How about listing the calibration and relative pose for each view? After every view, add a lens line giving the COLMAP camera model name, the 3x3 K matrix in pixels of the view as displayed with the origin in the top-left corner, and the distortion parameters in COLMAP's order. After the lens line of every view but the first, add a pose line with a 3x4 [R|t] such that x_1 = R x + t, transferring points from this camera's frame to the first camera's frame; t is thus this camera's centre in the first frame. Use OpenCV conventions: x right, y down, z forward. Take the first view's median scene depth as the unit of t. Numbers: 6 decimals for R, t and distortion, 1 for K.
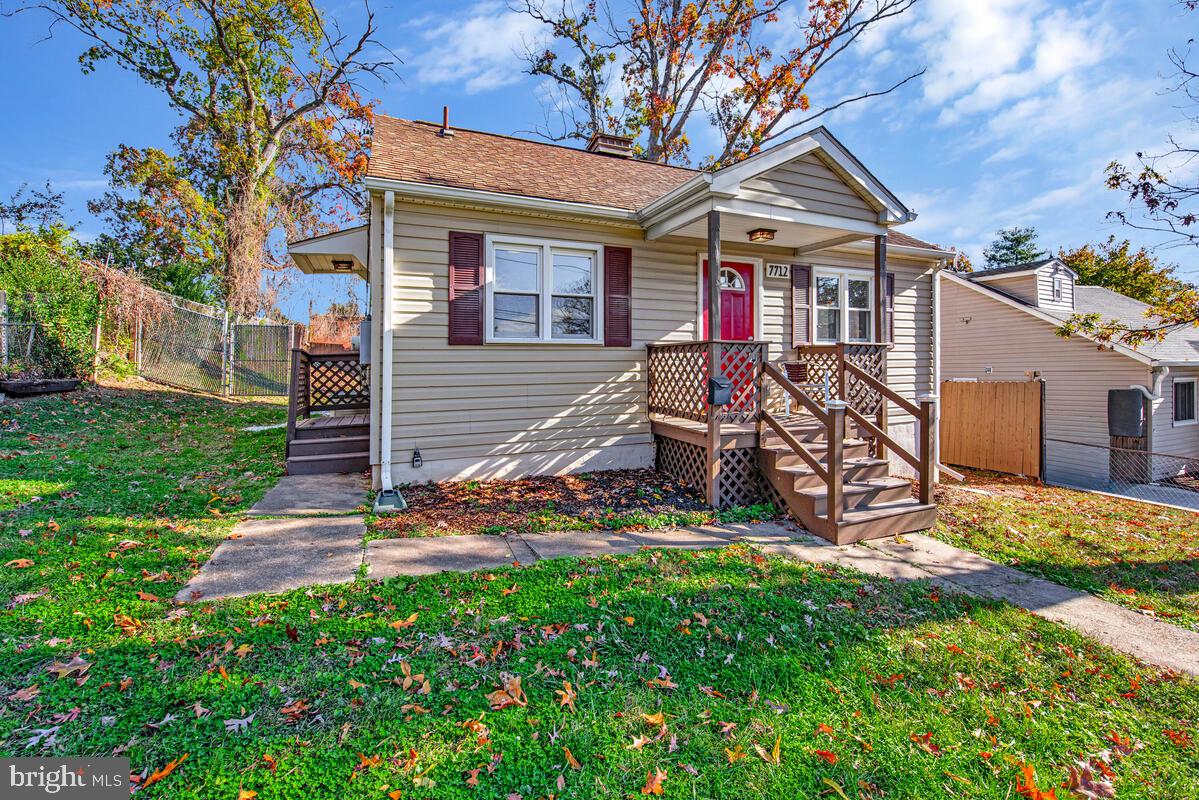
lens RADIAL K [[531.7, 0, 634.4], [0, 531.7, 353.2], [0, 0, 1]] dist [-0.021178, -0.000046]
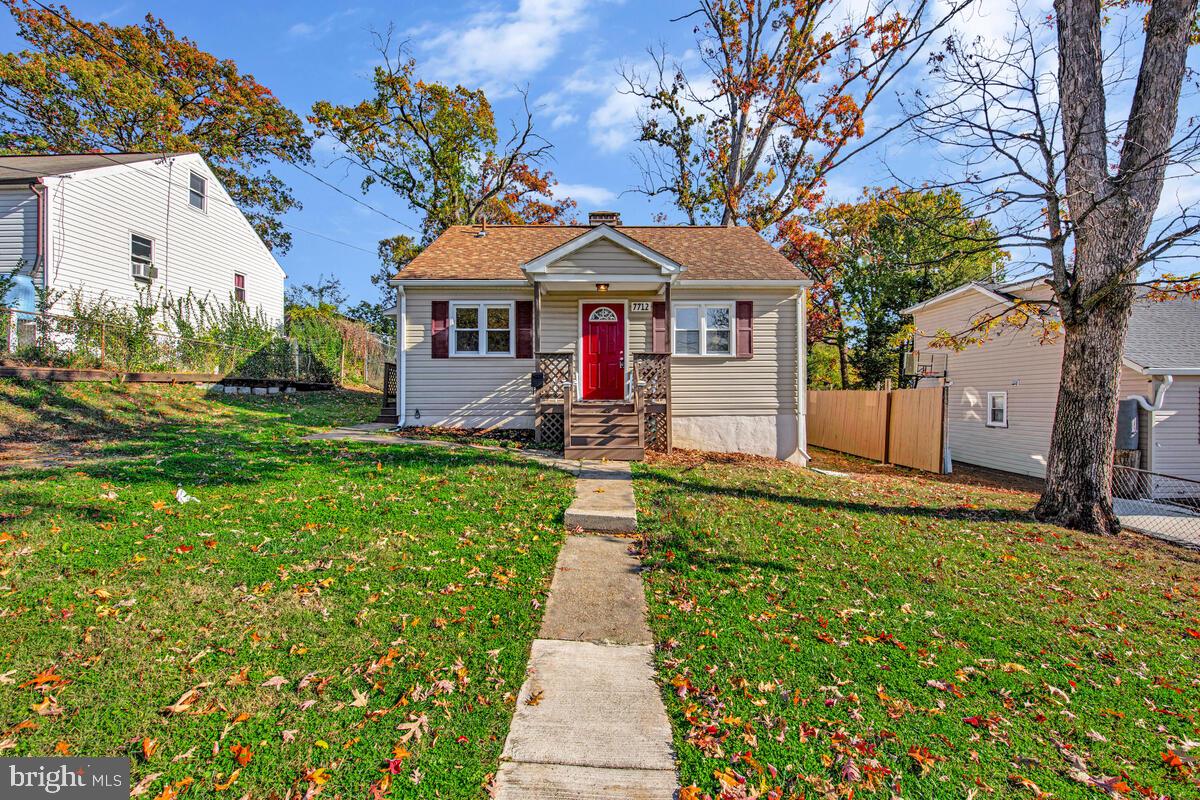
lens RADIAL K [[521.8, 0, 606.7], [0, 521.8, 381.8], [0, 0, 1]] dist [-0.016203, -0.000030]
pose [[0.908949, -0.000935, -0.416906, 0.619184], [0.002860, 0.999988, 0.003993, 0.038999], [0.416897, -0.004822, 0.908941, -0.293983]]
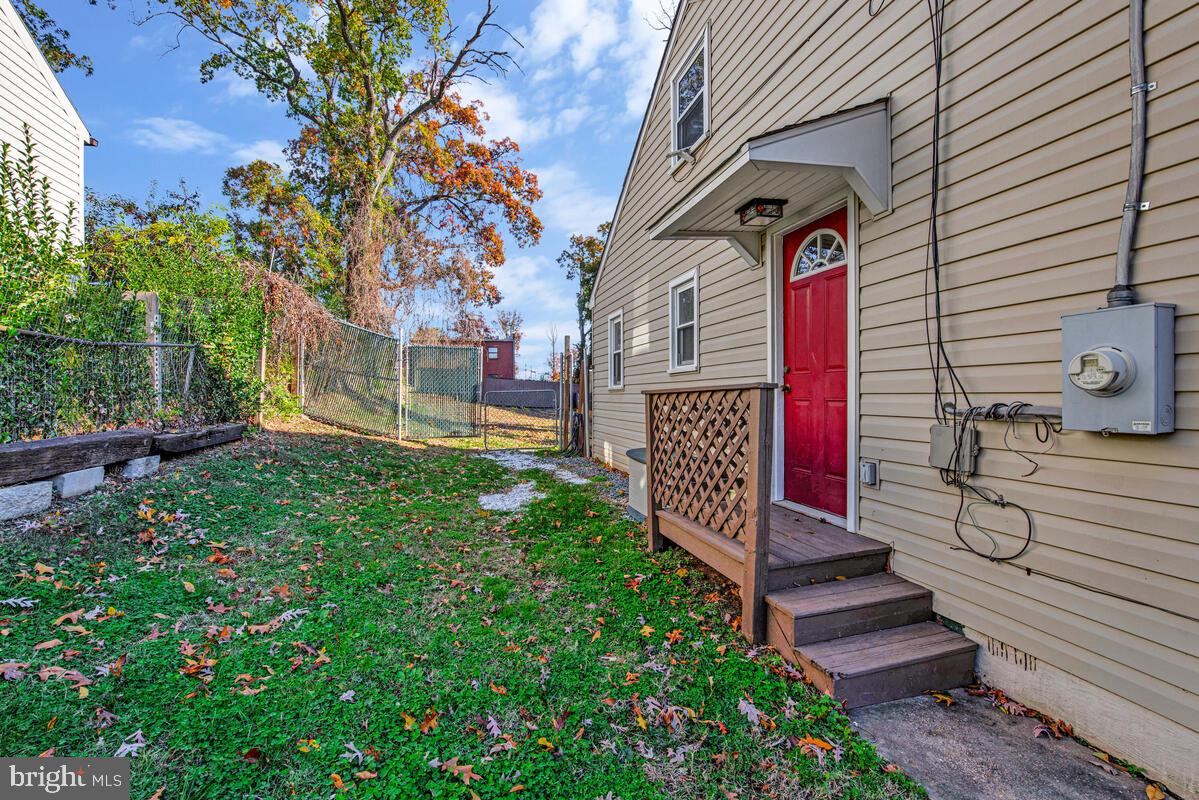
lens RADIAL K [[552.3, 0, 598.4], [0, 552.3, 376.1], [0, 0, 1]] dist [-0.000341, 0.000083]
pose [[0.982449, -0.007386, -0.186385, -0.467828], [0.007976, 0.999965, 0.002417, -0.012230], [0.186361, -0.003861, 0.982474, 0.358987]]
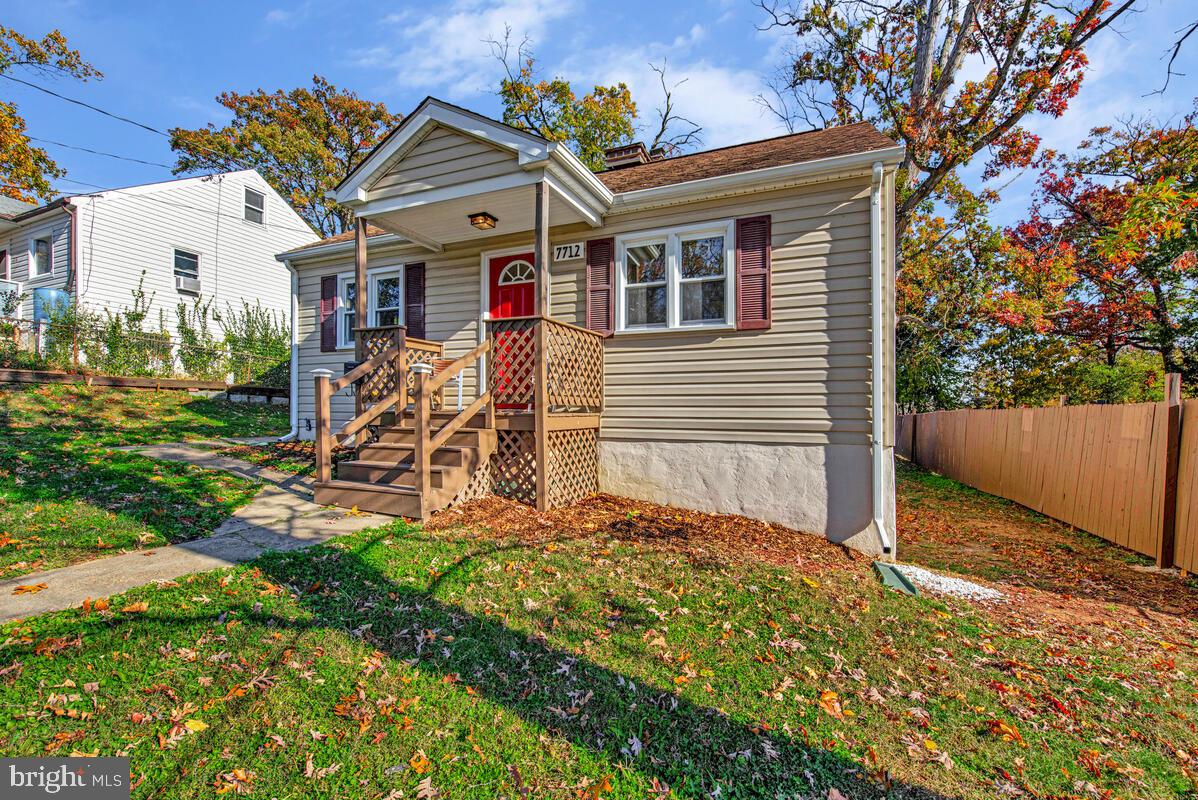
lens RADIAL K [[531.2, 0, 574.9], [0, 531.2, 403.2], [0, 0, 1]] dist [-0.015870, -0.000340]
pose [[0.635481, 0.000725, -0.772116, 0.745048], [-0.004743, 0.999984, -0.002964, 0.076644], [0.772102, 0.005545, 0.635474, 0.350288]]
